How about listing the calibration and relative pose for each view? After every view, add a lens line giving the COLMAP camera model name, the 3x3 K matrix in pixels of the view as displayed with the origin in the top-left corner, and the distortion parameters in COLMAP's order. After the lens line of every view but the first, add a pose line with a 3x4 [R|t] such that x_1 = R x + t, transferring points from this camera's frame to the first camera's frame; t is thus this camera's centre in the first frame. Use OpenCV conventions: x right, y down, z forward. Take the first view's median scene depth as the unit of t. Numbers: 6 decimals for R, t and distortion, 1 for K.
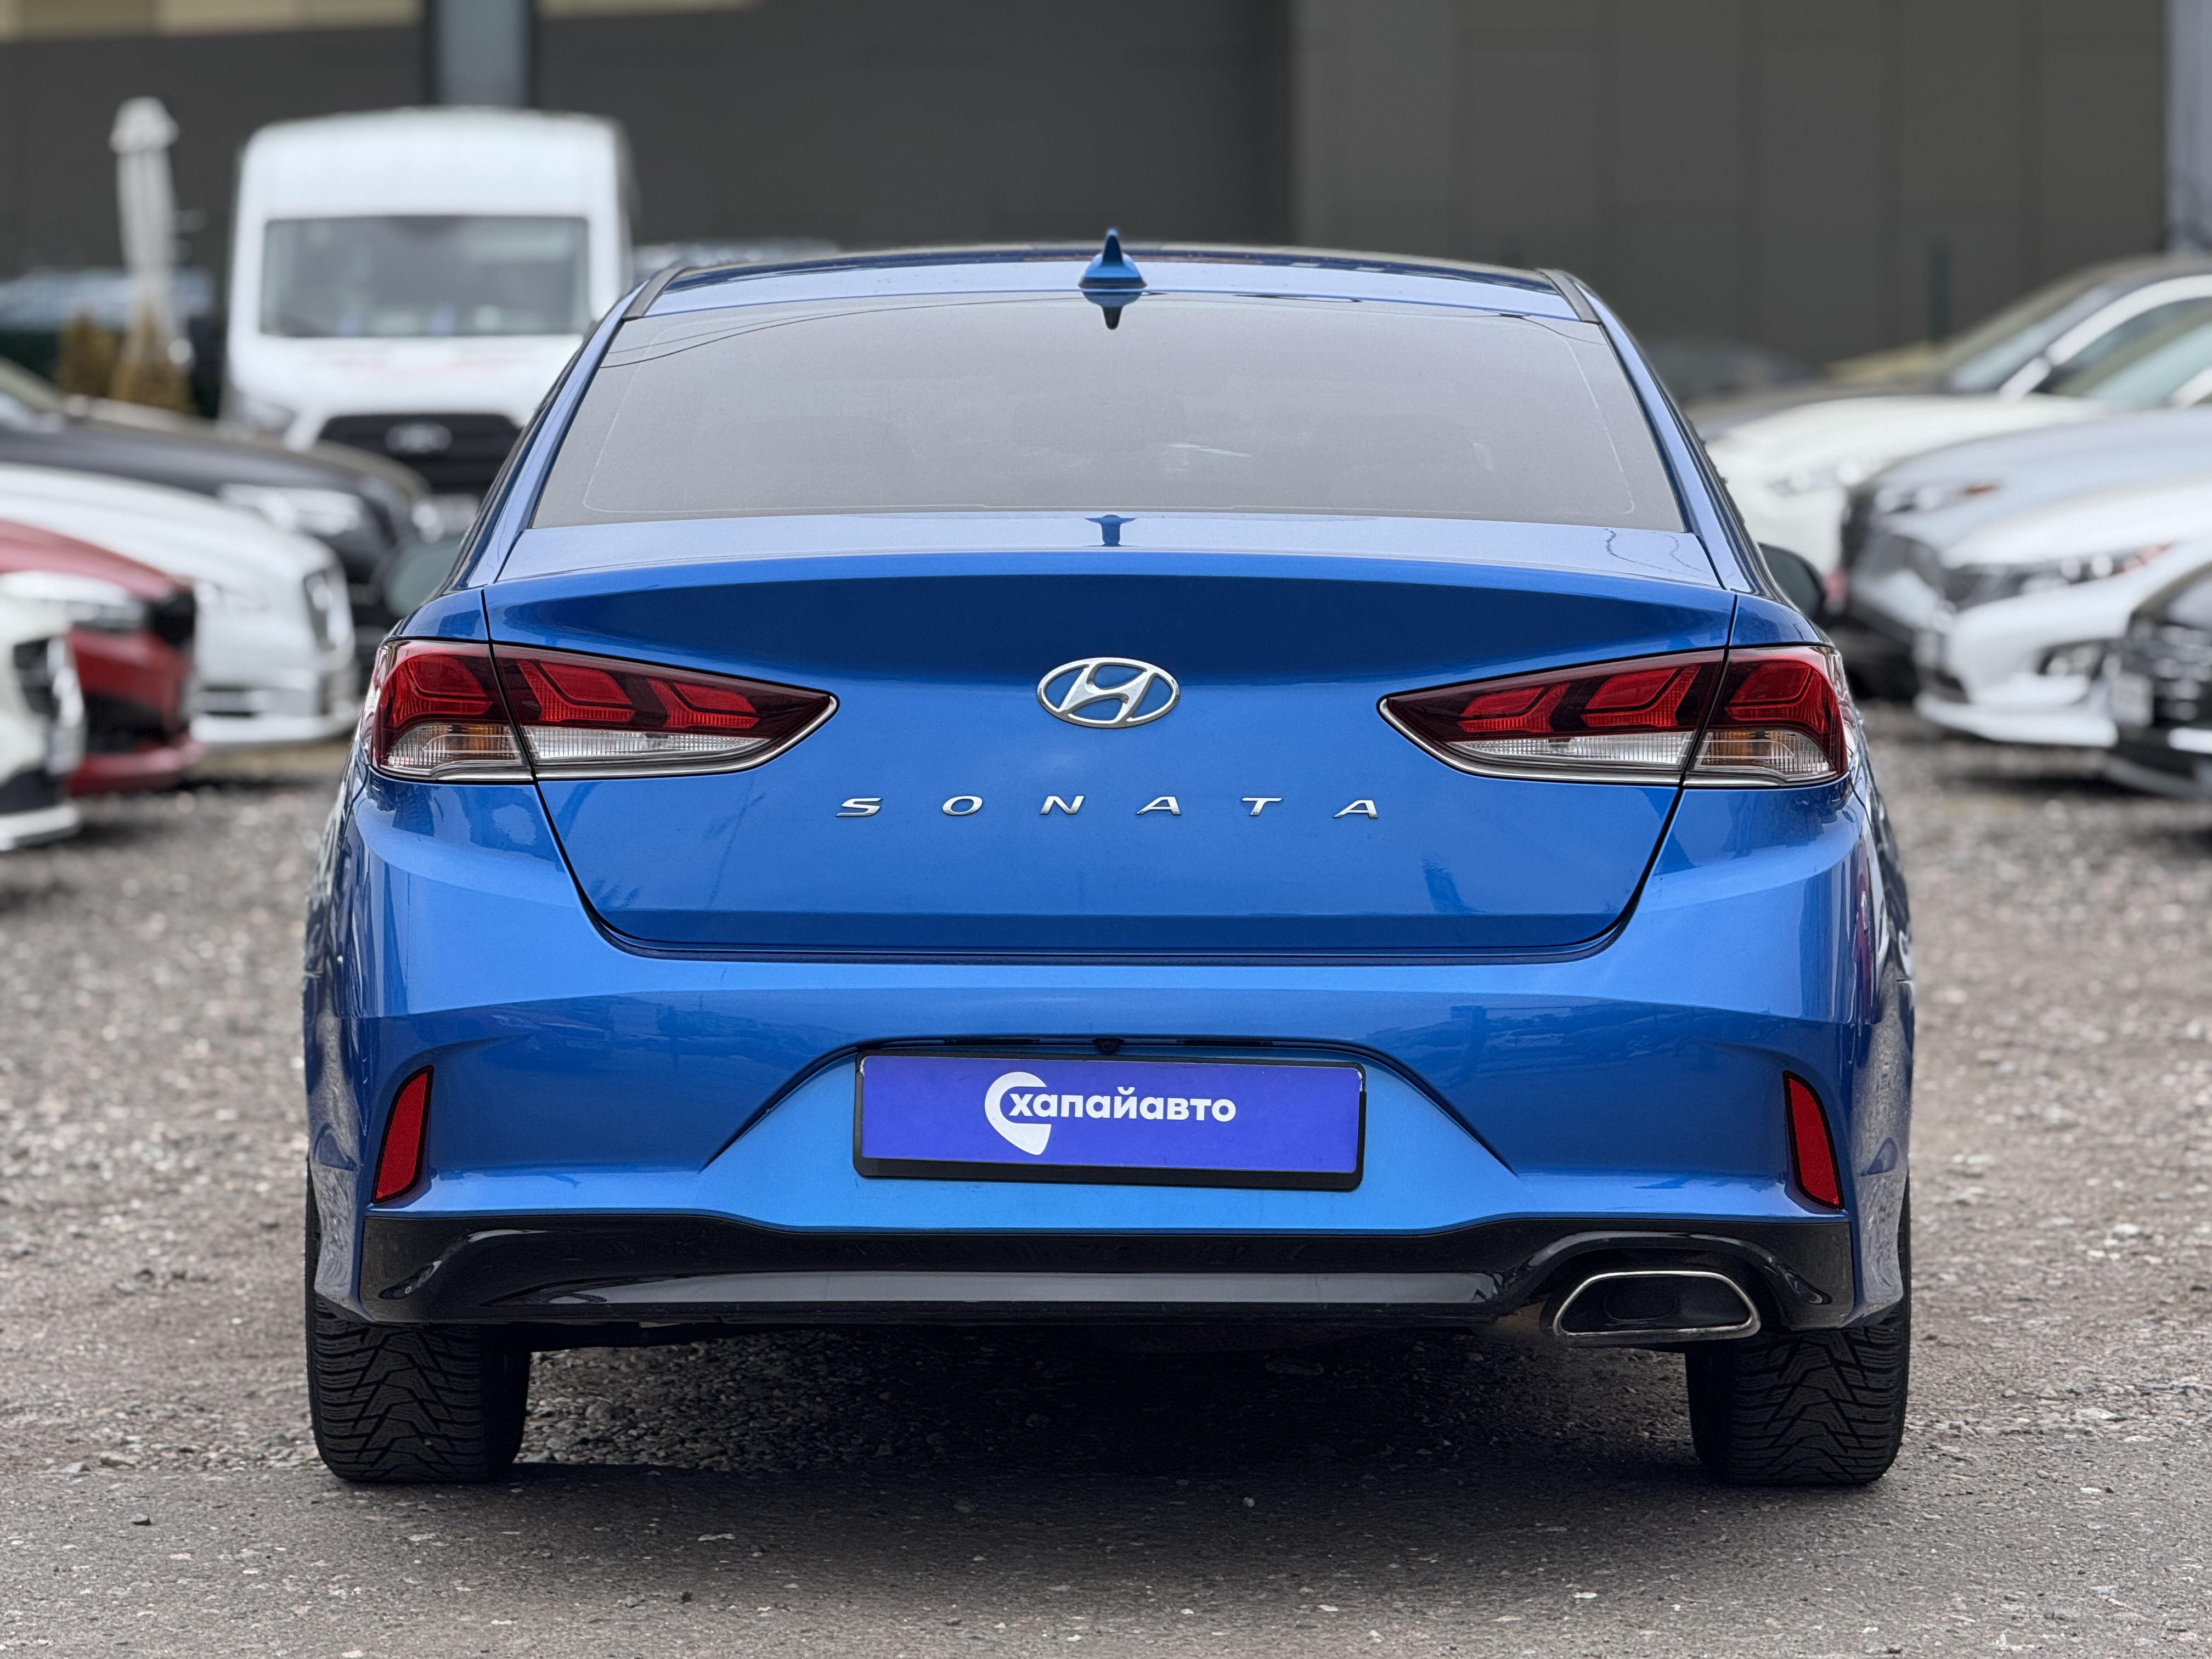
lens RADIAL K [[7809.8, 0, 1114.5], [0, 7809.8, 826.6], [0, 0, 1]] dist [0.274523, 0.000000]
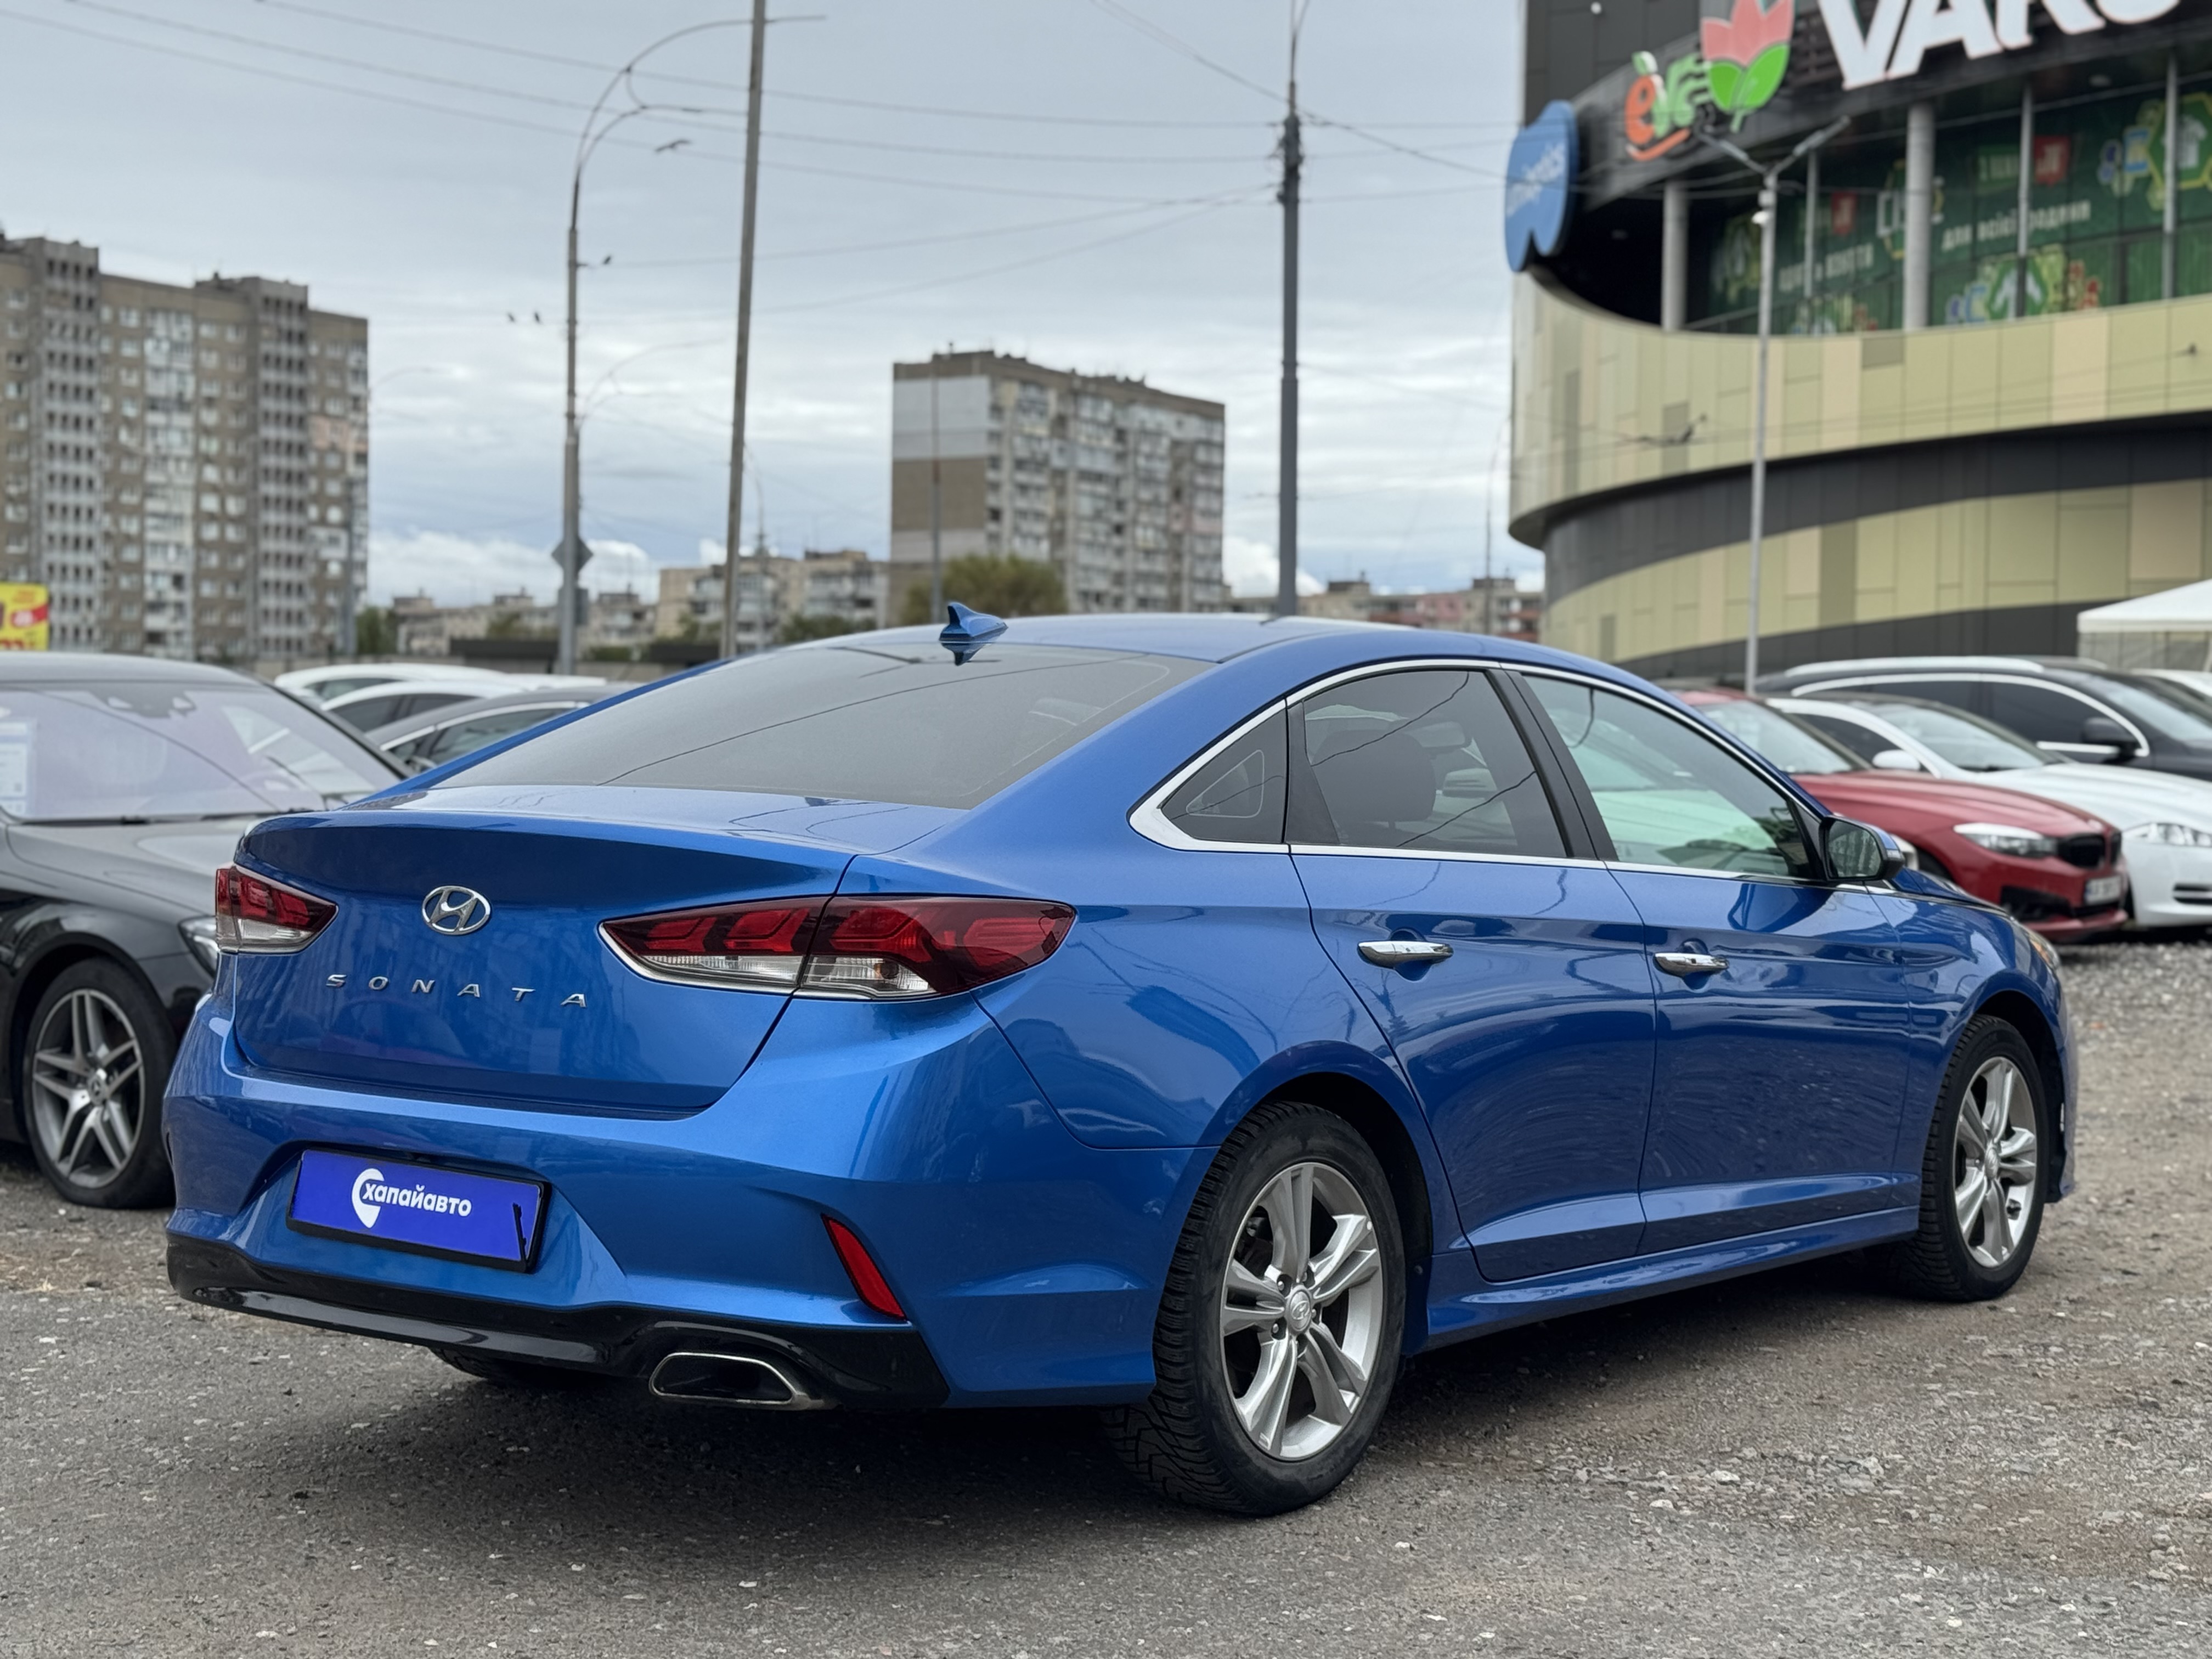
lens RADIAL K [[3402.2, 0, 1103.8], [0, 3402.2, 823.9], [0, 0, 1]] dist [0.028620, 0.000000]
pose [[0.798554, 0.022470, -0.601504, 0.179804], [-0.039523, 0.999104, -0.015147, -0.010783], [0.600625, 0.035869, 0.798726, 0.215345]]
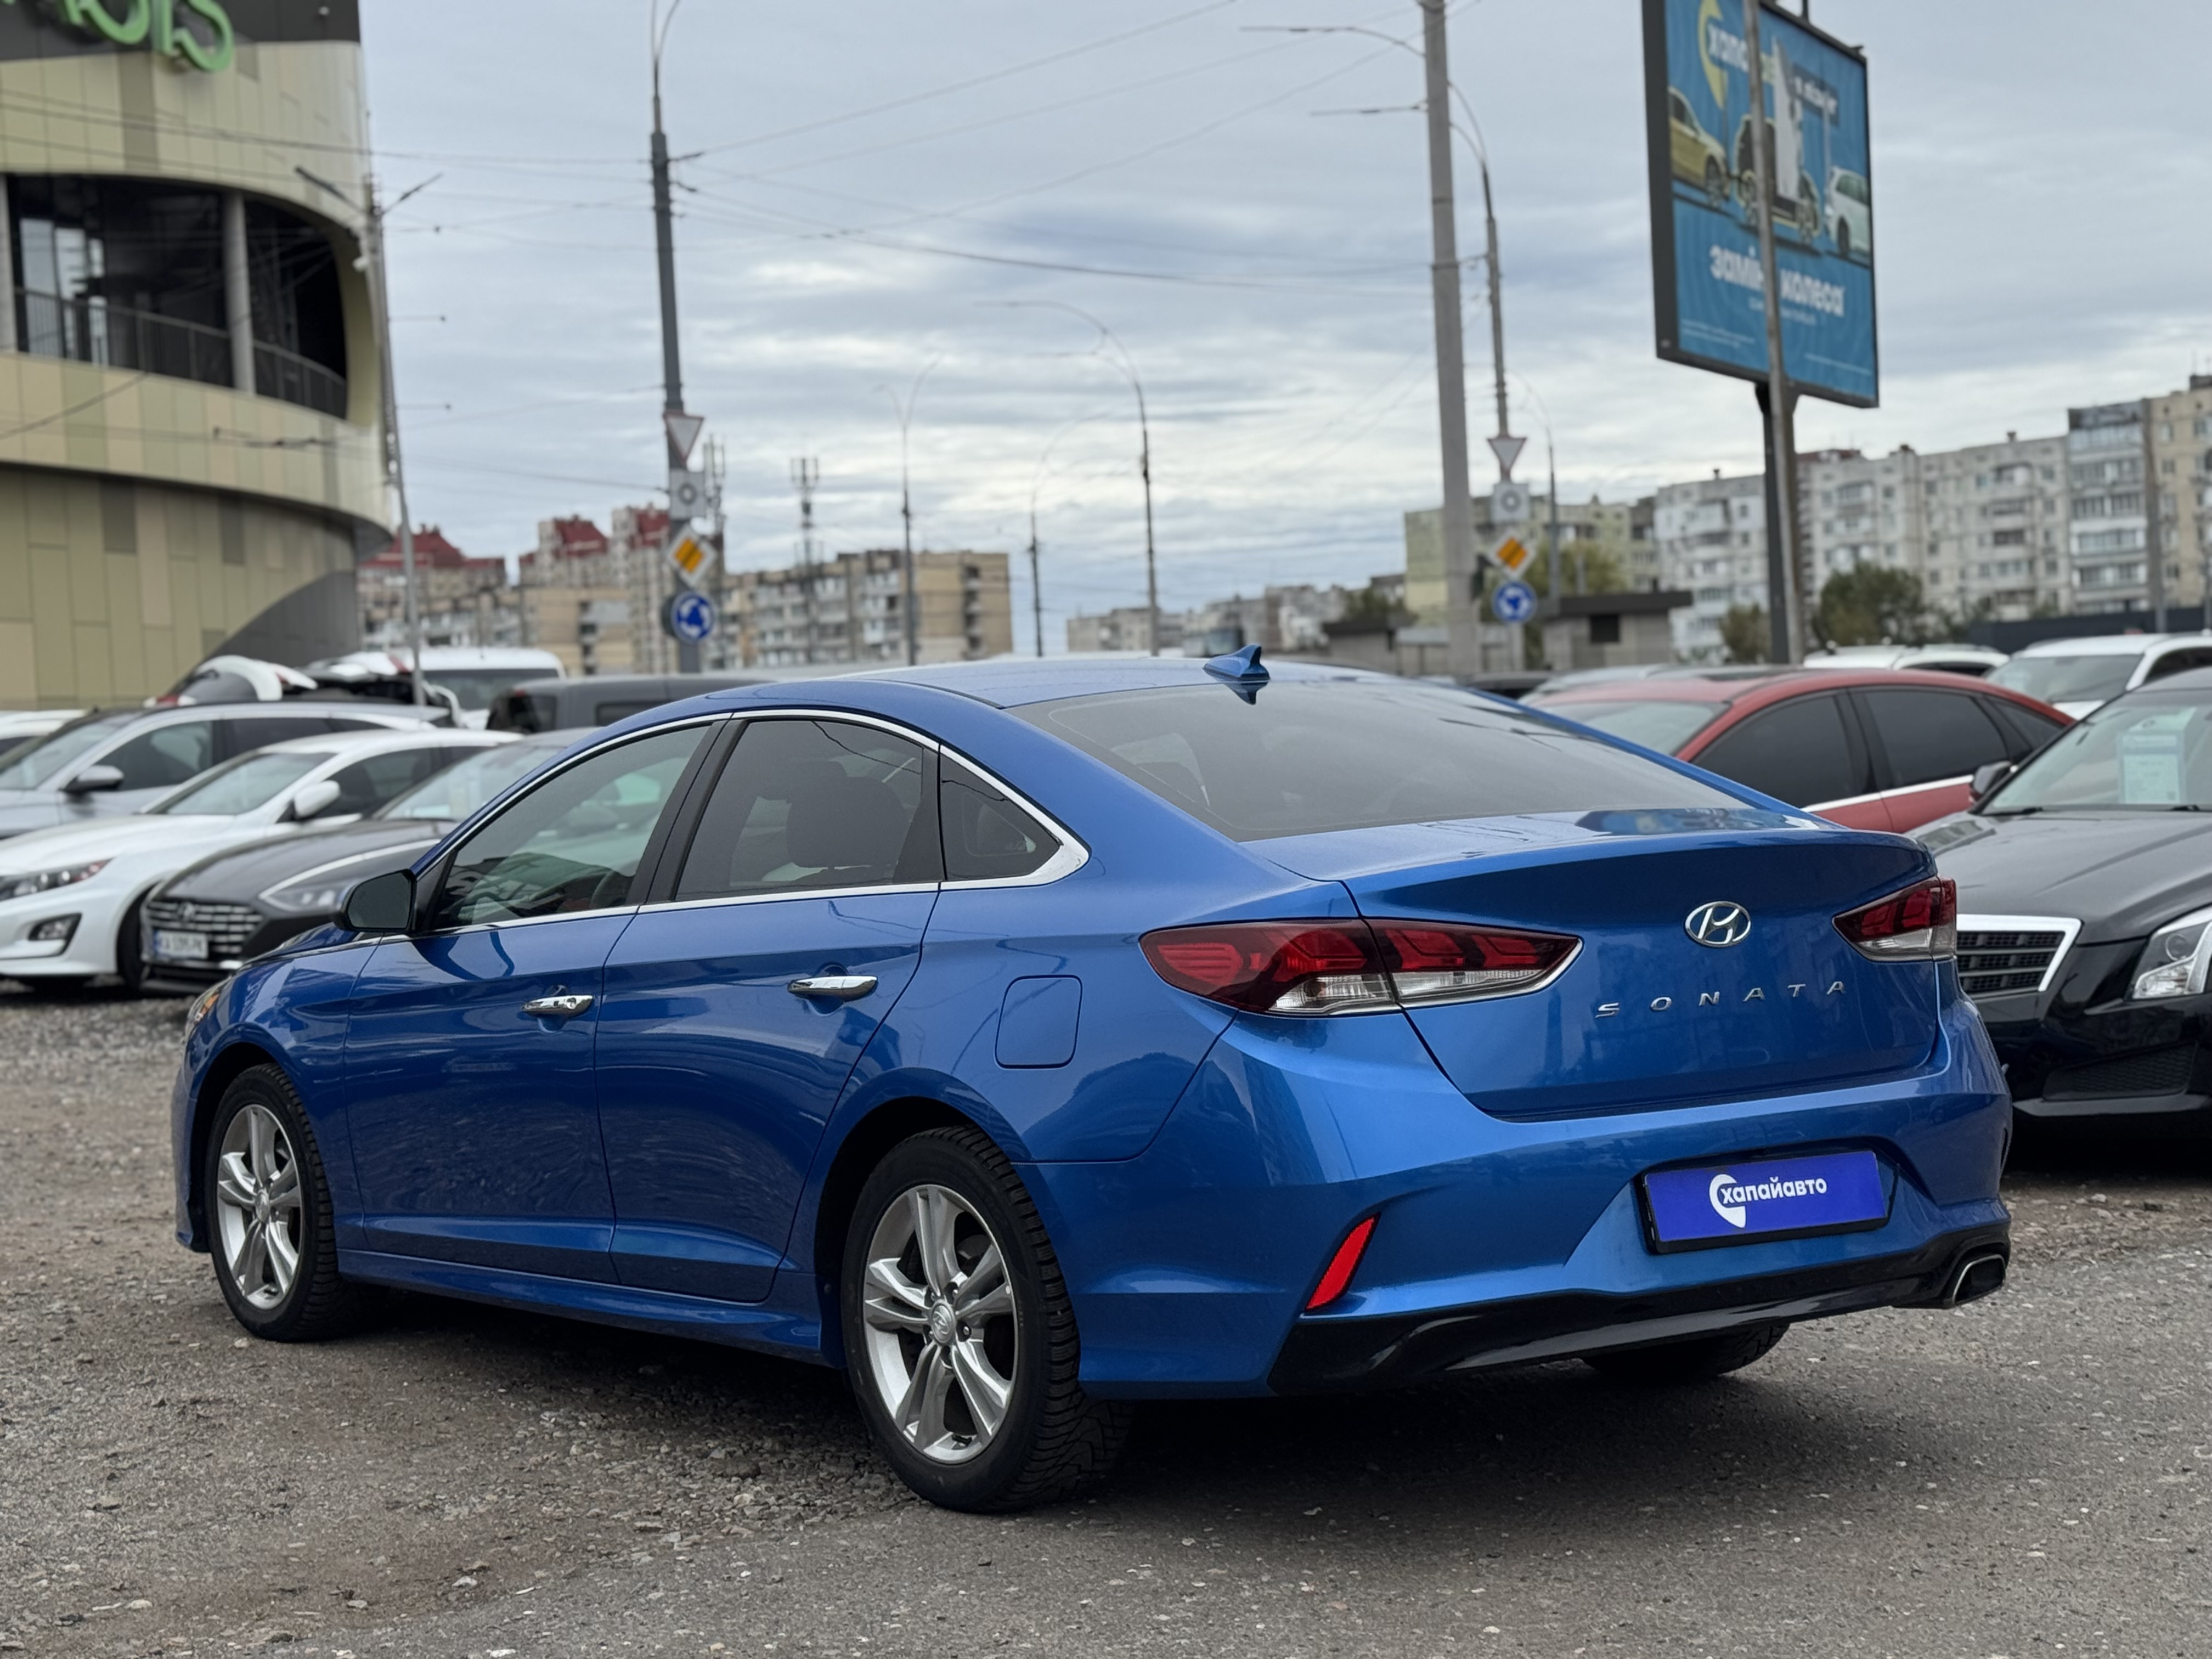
lens RADIAL K [[3695.9, 0, 1106.0], [0, 3695.9, 839.8], [0, 0, 1]] dist [0.131236, 0.000000]
pose [[0.808280, -0.051453, 0.586546, -0.200381], [0.074252, 0.997129, -0.014852, -0.012052], [-0.584097, 0.055557, 0.809780, 0.180206]]
